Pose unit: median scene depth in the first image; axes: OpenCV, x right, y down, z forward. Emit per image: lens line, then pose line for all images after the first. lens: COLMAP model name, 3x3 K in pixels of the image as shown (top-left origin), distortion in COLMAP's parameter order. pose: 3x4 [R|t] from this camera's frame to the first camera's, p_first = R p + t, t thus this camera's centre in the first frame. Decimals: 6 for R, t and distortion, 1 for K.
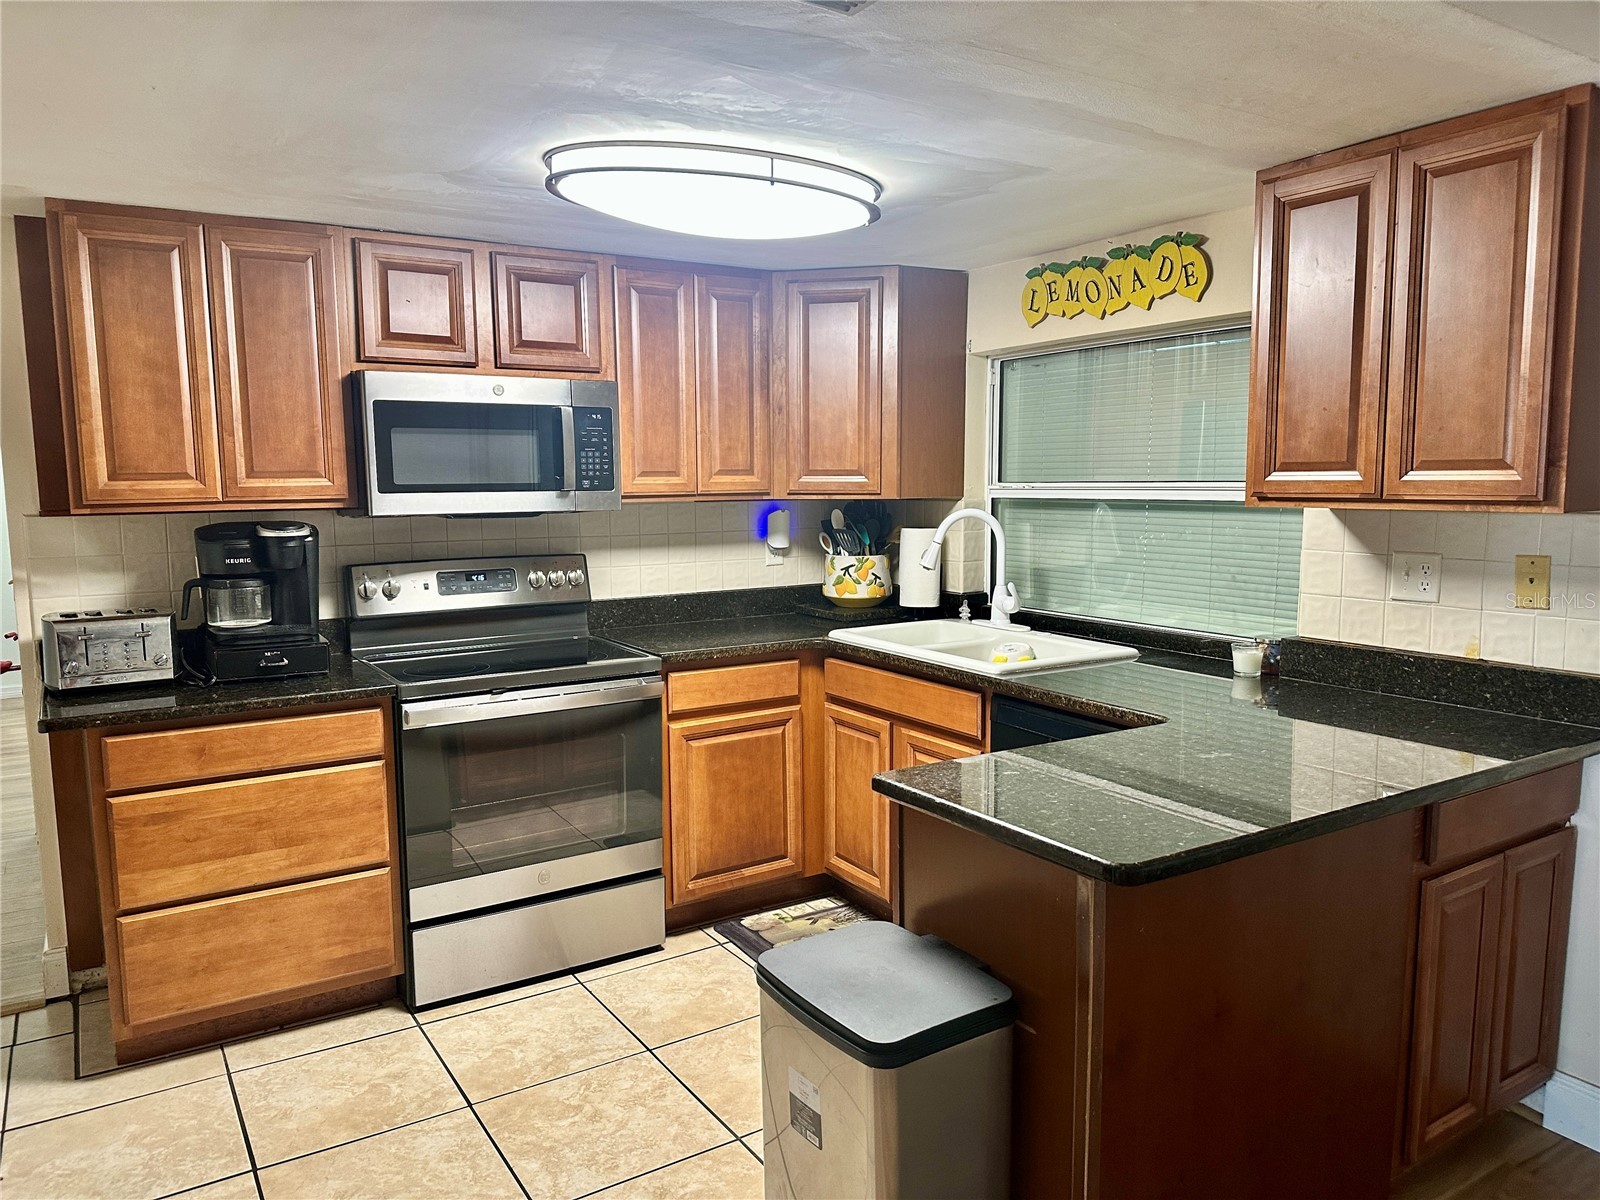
lens RADIAL K [[1124.7, 0, 794.1], [0, 1124.7, 606.8], [0, 0, 1]] dist [0.144691, -0.225674]
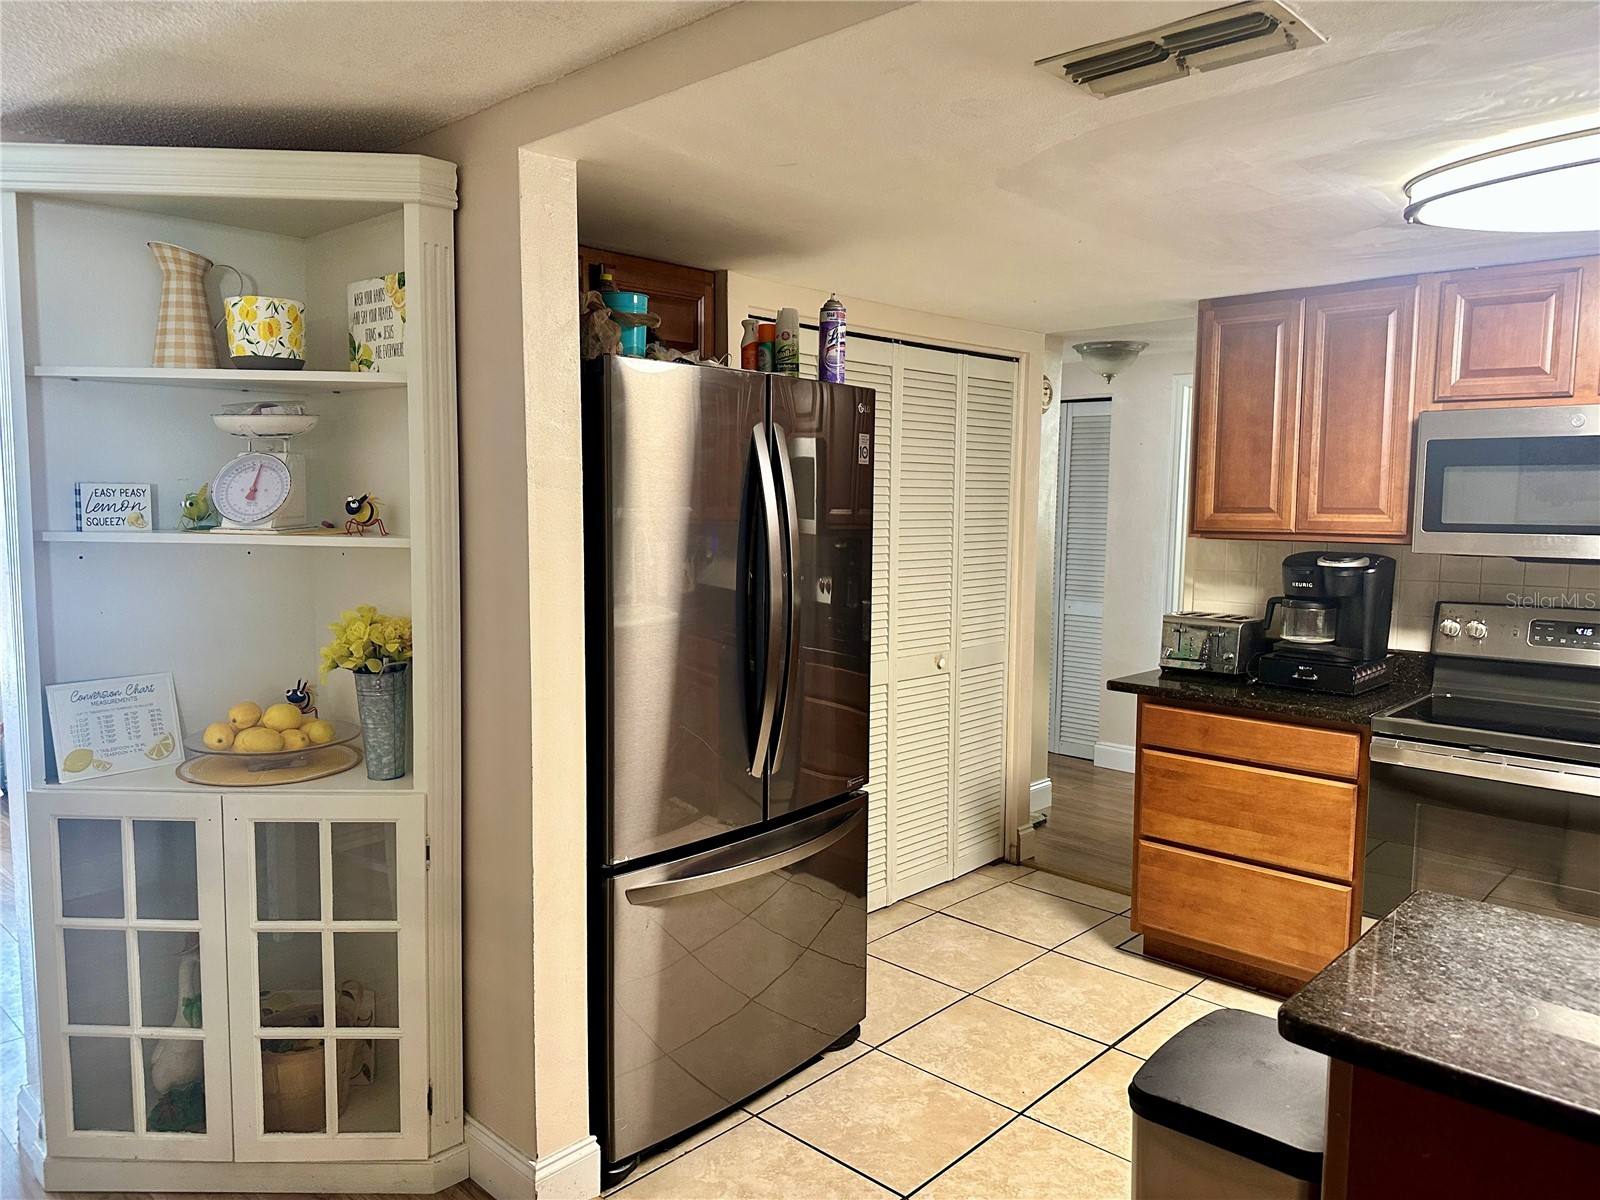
lens RADIAL K [[1124.3, 0, 788.8], [0, 1124.3, 608.1], [0, 0, 1]] dist [0.101545, -0.135174]
pose [[0.245242, 0.106549, -0.963589, 0.448172], [-0.124644, 0.989158, 0.077654, -0.037718], [0.961416, 0.101061, 0.255863, 0.194566]]
